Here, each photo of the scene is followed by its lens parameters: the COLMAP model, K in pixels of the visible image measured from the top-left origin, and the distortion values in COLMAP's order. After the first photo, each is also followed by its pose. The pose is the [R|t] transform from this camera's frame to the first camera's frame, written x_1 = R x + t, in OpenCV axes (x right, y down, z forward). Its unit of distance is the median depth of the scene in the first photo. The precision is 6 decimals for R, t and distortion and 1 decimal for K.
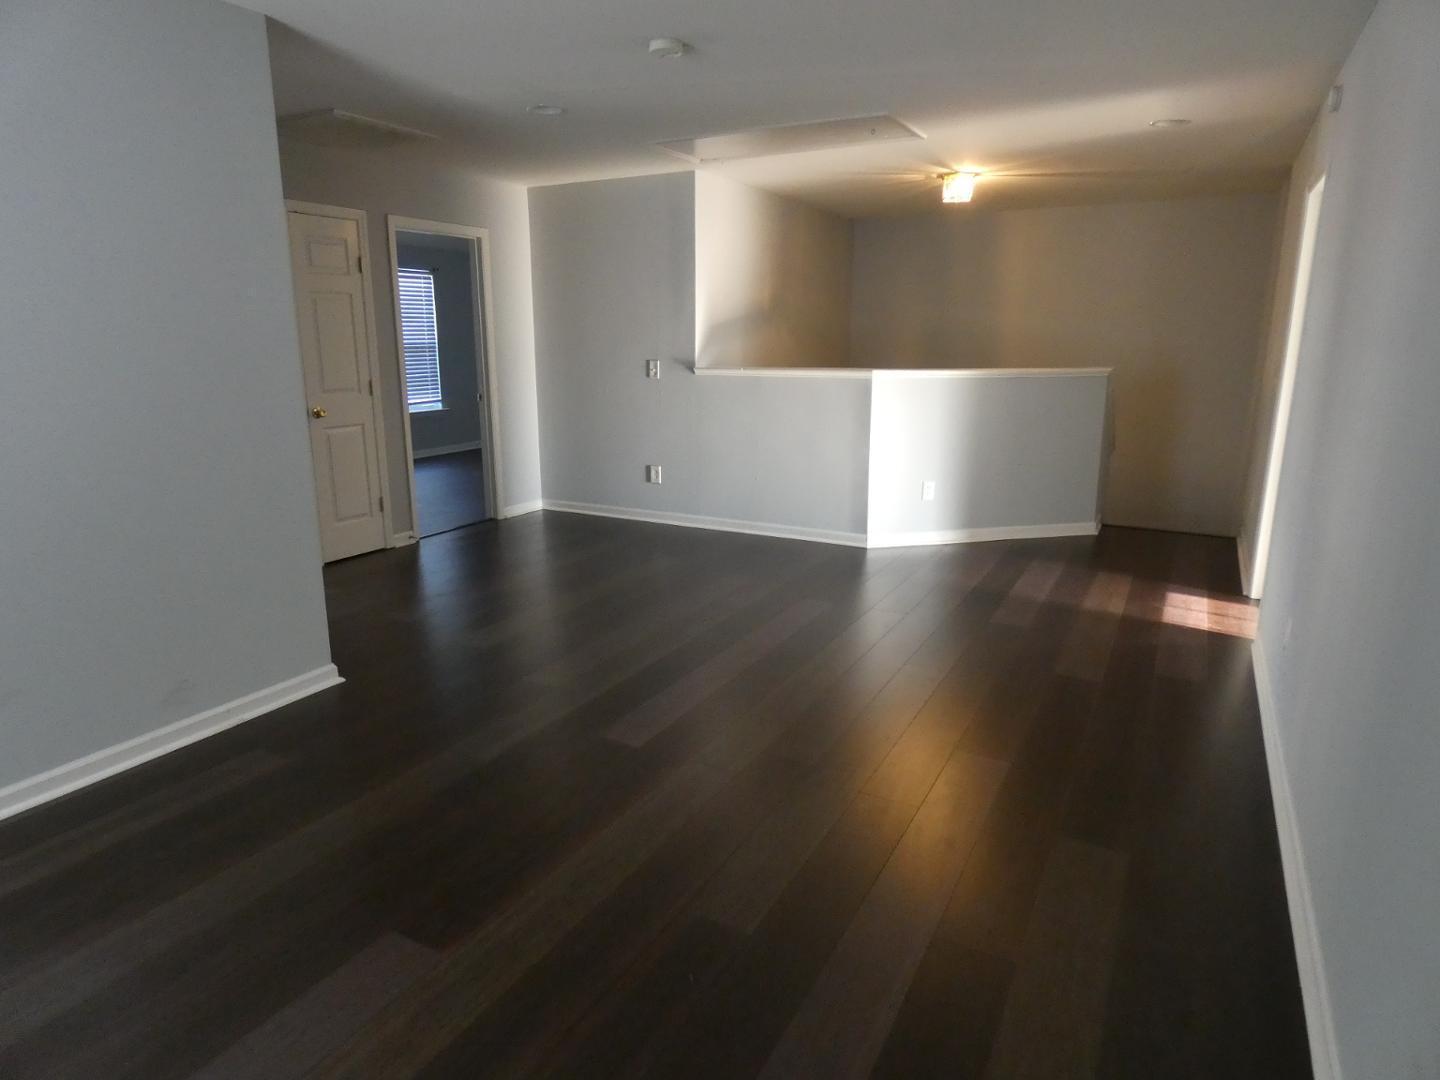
lens RADIAL K [[875.3, 0, 720.0], [0, 875.3, 540.0], [0, 0, 1]] dist [-0.021330, -0.002169]
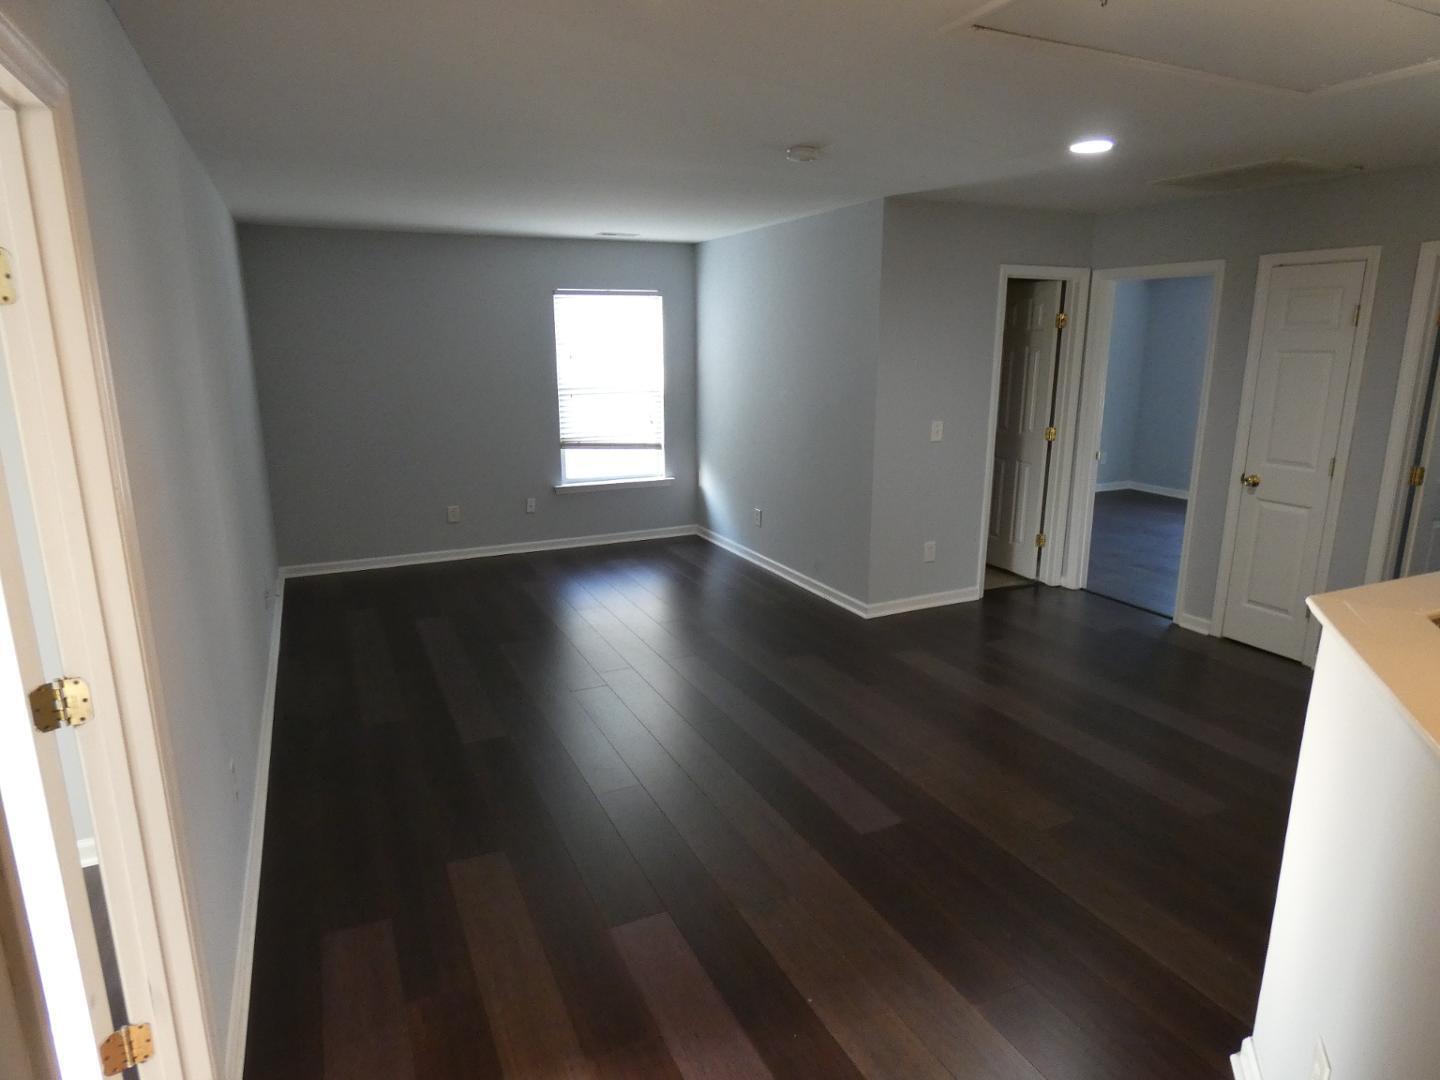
lens RADIAL K [[875.3, 0, 720.0], [0, 875.3, 540.0], [0, 0, 1]] dist [-0.021330, -0.002169]
pose [[-0.593665, 0.172309, -0.786048, 0.585957], [-0.185992, 0.920977, 0.342357, -0.288476], [0.782924, 0.349444, -0.514703, 1.019606]]
